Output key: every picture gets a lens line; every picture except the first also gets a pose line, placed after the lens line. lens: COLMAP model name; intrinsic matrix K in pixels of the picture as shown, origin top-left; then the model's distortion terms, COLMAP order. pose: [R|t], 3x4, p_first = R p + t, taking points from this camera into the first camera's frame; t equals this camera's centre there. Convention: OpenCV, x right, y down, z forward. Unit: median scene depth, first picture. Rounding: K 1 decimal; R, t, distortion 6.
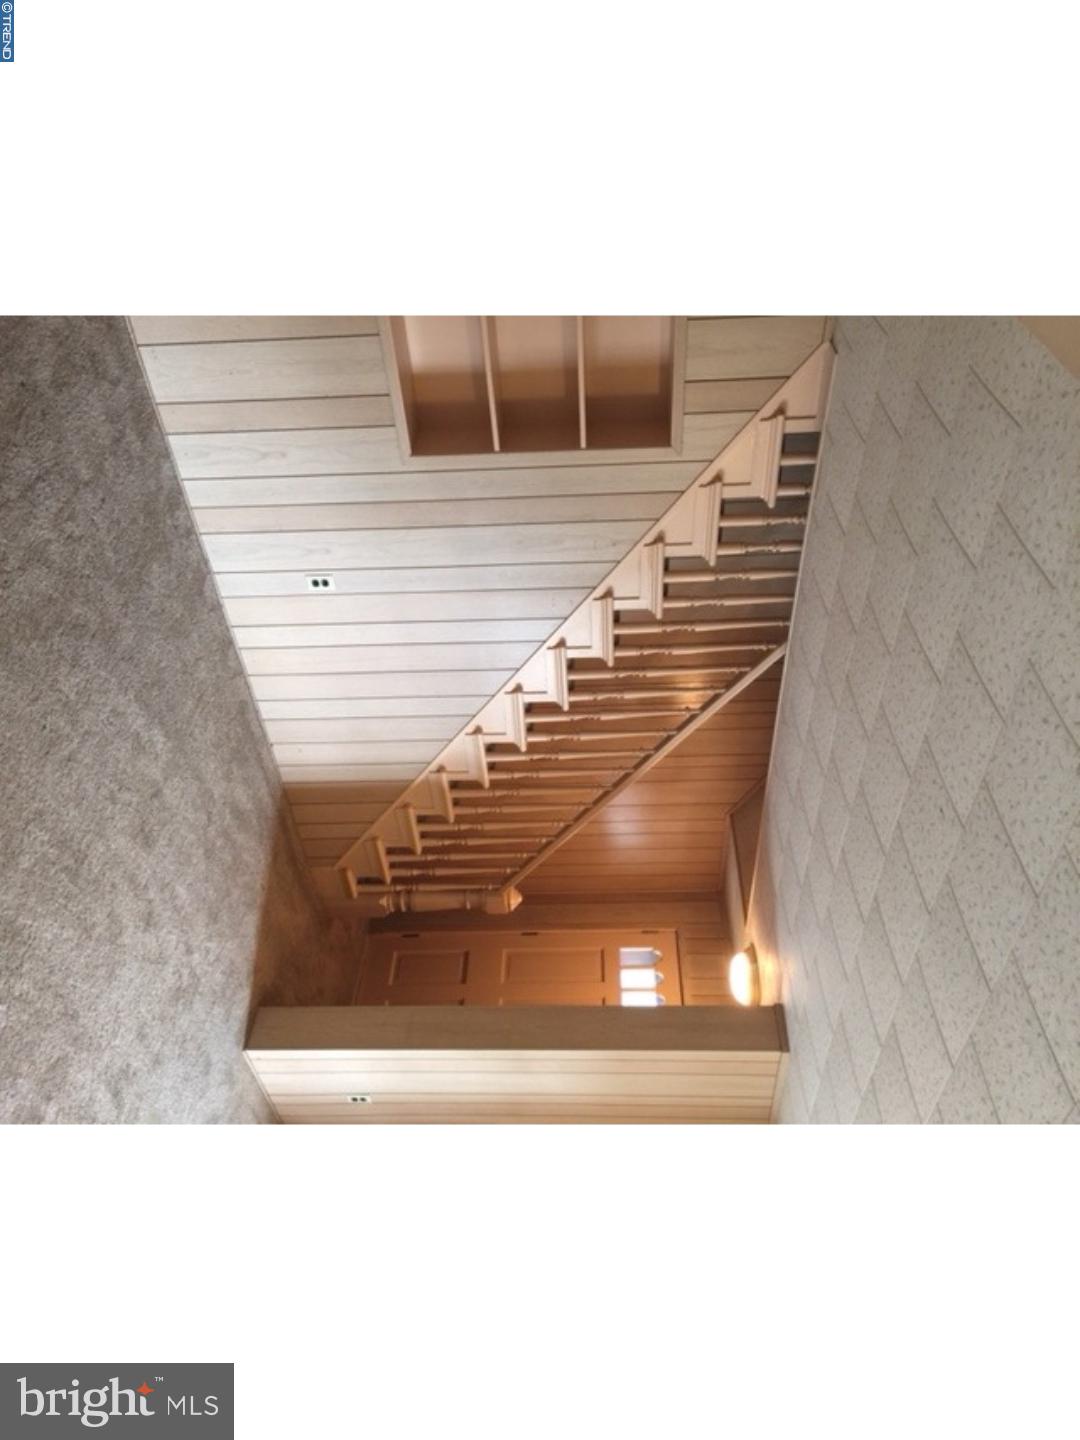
lens RADIAL K [[925.7, 0, 540.0], [0, 925.7, 720.0], [0, 0, 1]] dist [0.000316, 0.000041]
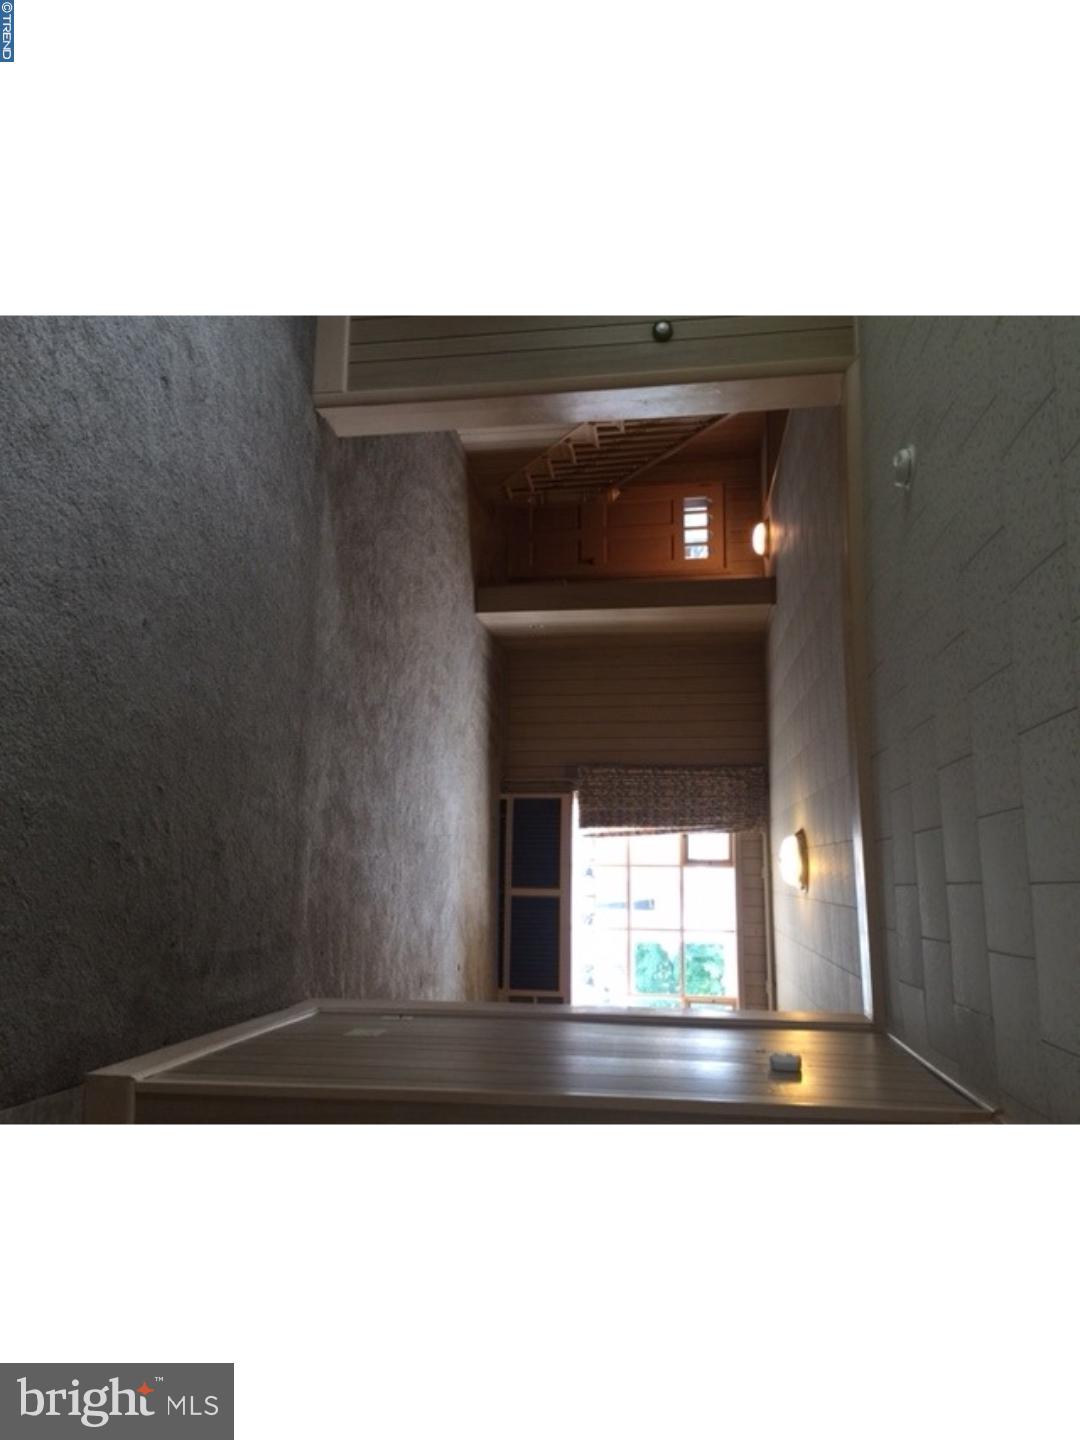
lens RADIAL K [[925.7, 0, 540.0], [0, 925.7, 720.0], [0, 0, 1]] dist [0.000316, 0.000041]
pose [[0.995673, -0.039591, -0.084068, -0.038192], [0.082895, 0.787262, 0.611022, -0.478639], [0.041992, -0.615347, 0.787137, -0.461950]]
